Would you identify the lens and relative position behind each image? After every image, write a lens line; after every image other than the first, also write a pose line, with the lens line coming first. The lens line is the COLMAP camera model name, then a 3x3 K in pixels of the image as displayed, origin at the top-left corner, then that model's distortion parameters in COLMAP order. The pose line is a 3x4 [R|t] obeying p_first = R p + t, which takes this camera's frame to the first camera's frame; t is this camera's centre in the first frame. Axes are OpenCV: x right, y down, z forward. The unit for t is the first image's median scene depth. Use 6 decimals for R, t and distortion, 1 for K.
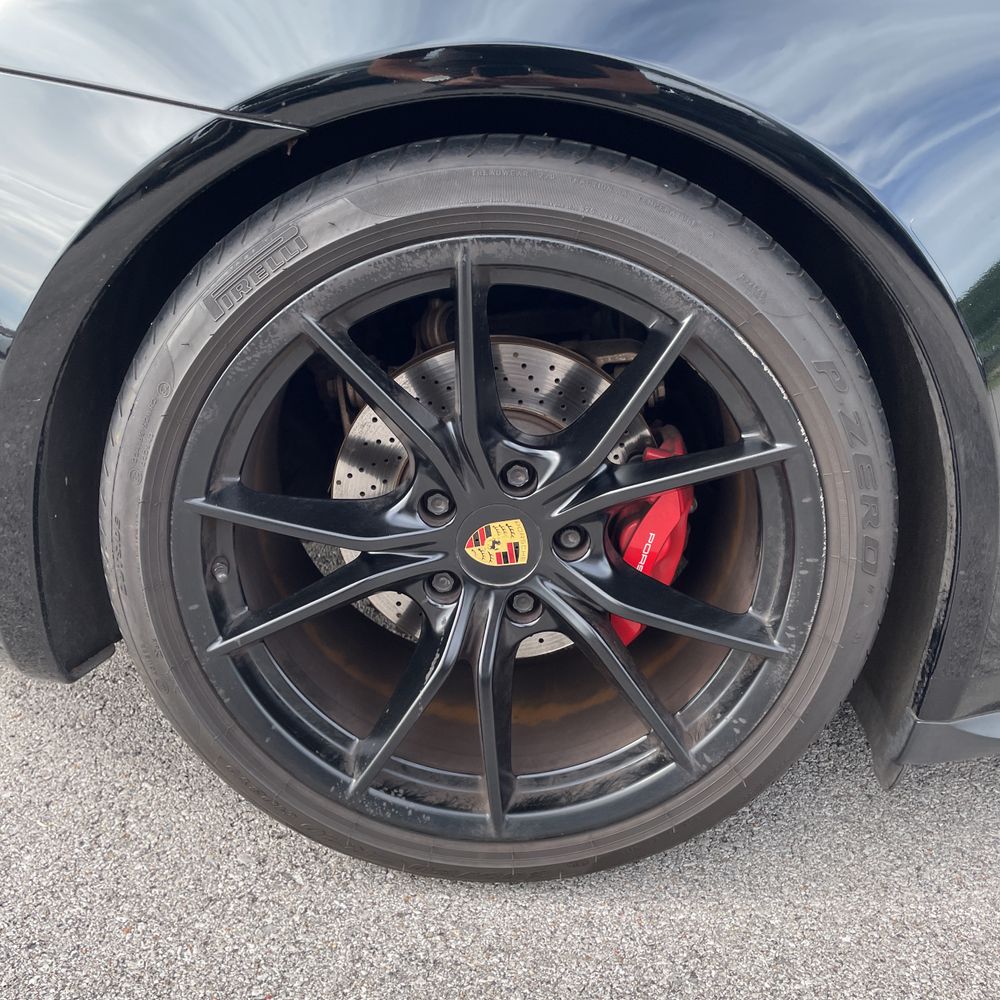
lens RADIAL K [[1069.5, 0, 500.0], [0, 1069.5, 500.0], [0, 0, 1]] dist [0.069906, -0.108342]
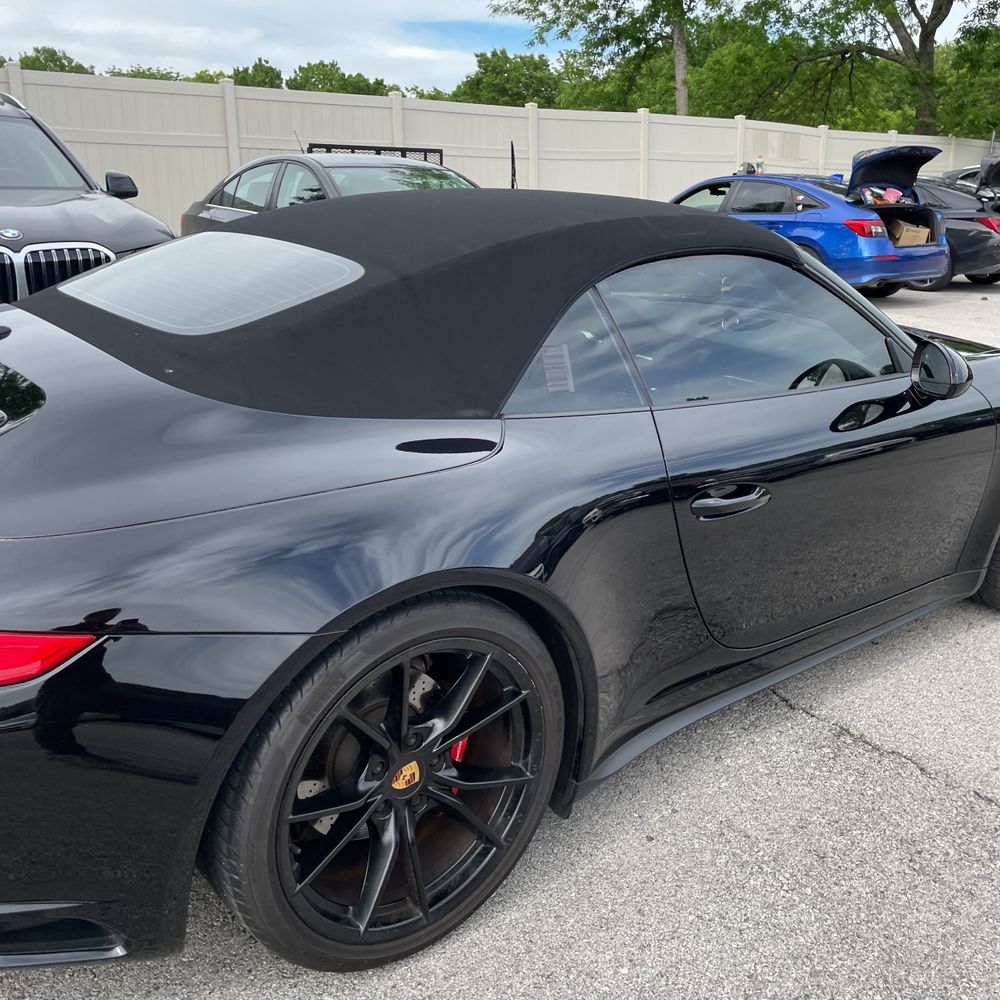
lens RADIAL K [[1059.1, 0, 495.5], [0, 1059.1, 478.8], [0, 0, 1]] dist [0.123194, -0.210090]
pose [[0.771919, -0.196610, 0.604555, -0.951647], [0.221931, 0.974485, 0.033547, -0.519867], [-0.595725, 0.108274, 0.795857, -0.720252]]
